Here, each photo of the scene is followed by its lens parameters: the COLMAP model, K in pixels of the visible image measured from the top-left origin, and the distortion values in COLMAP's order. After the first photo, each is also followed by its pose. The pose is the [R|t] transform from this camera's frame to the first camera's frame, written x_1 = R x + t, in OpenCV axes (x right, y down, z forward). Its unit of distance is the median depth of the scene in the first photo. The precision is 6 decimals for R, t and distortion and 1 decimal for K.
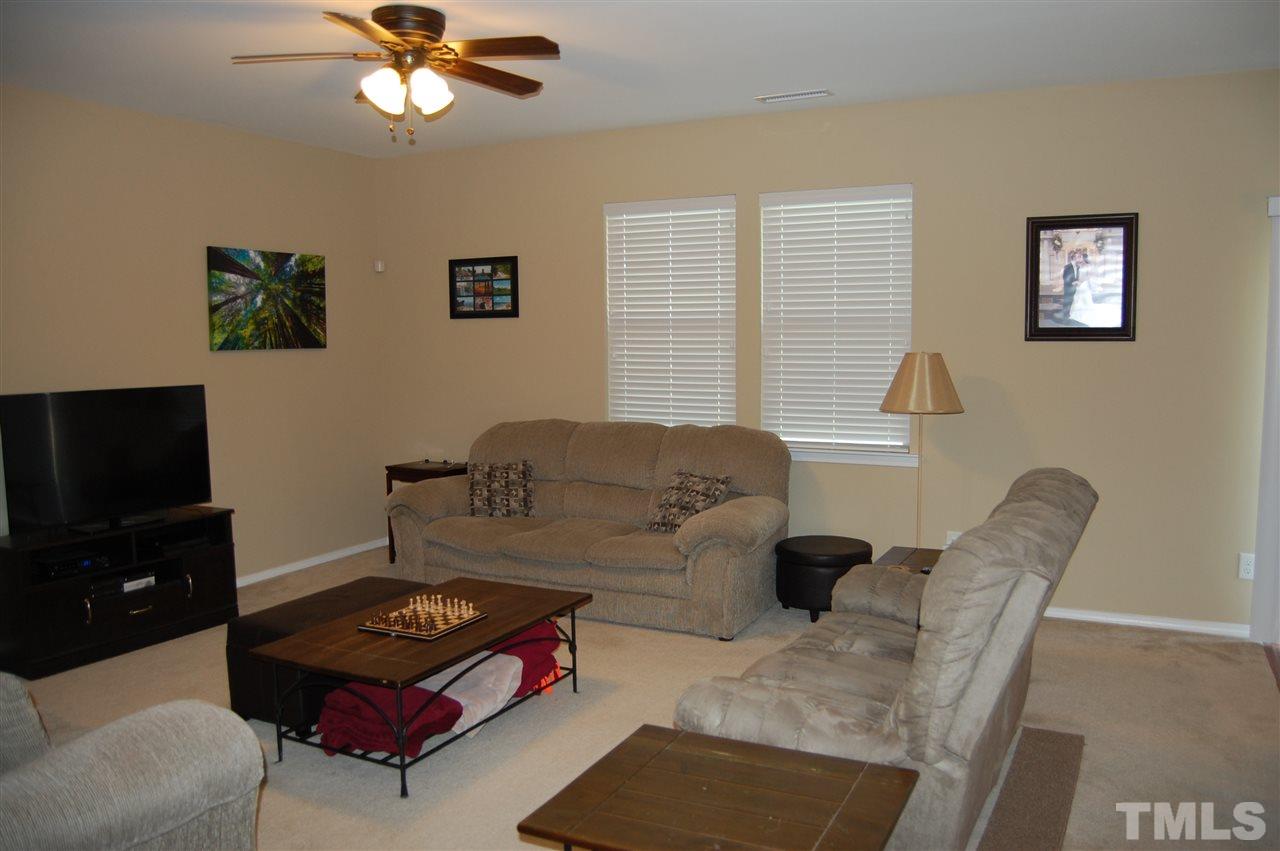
lens RADIAL K [[1003.3, 0, 654.4], [0, 1003.3, 438.3], [0, 0, 1]] dist [-0.080709, 0.002398]
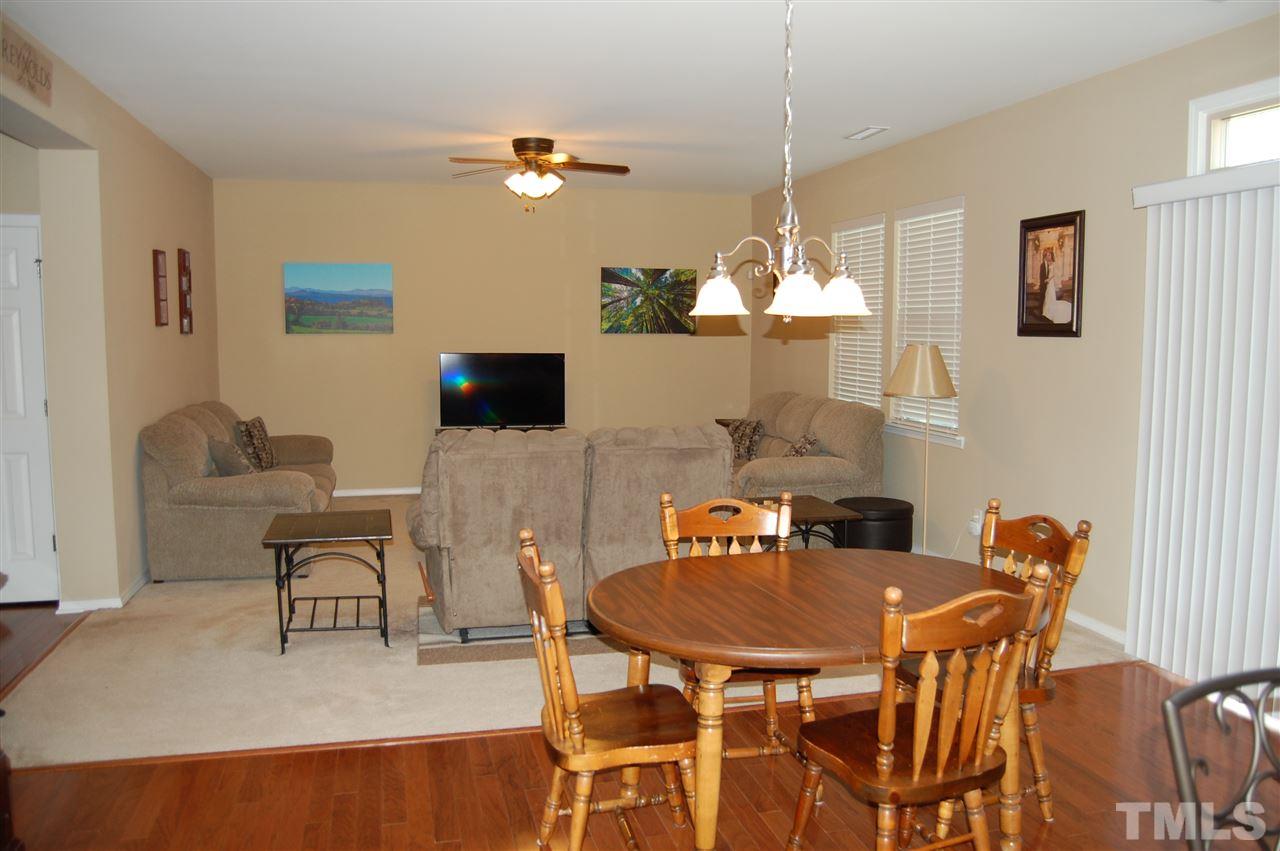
lens RADIAL K [[1003.3, 0, 654.4], [0, 1003.3, 438.3], [0, 0, 1]] dist [-0.080709, 0.002398]
pose [[0.660413, 0.092718, -0.745157, 0.811153], [-0.087066, 0.995109, 0.046654, -0.003754], [0.745838, 0.034067, 0.665255, 0.001680]]
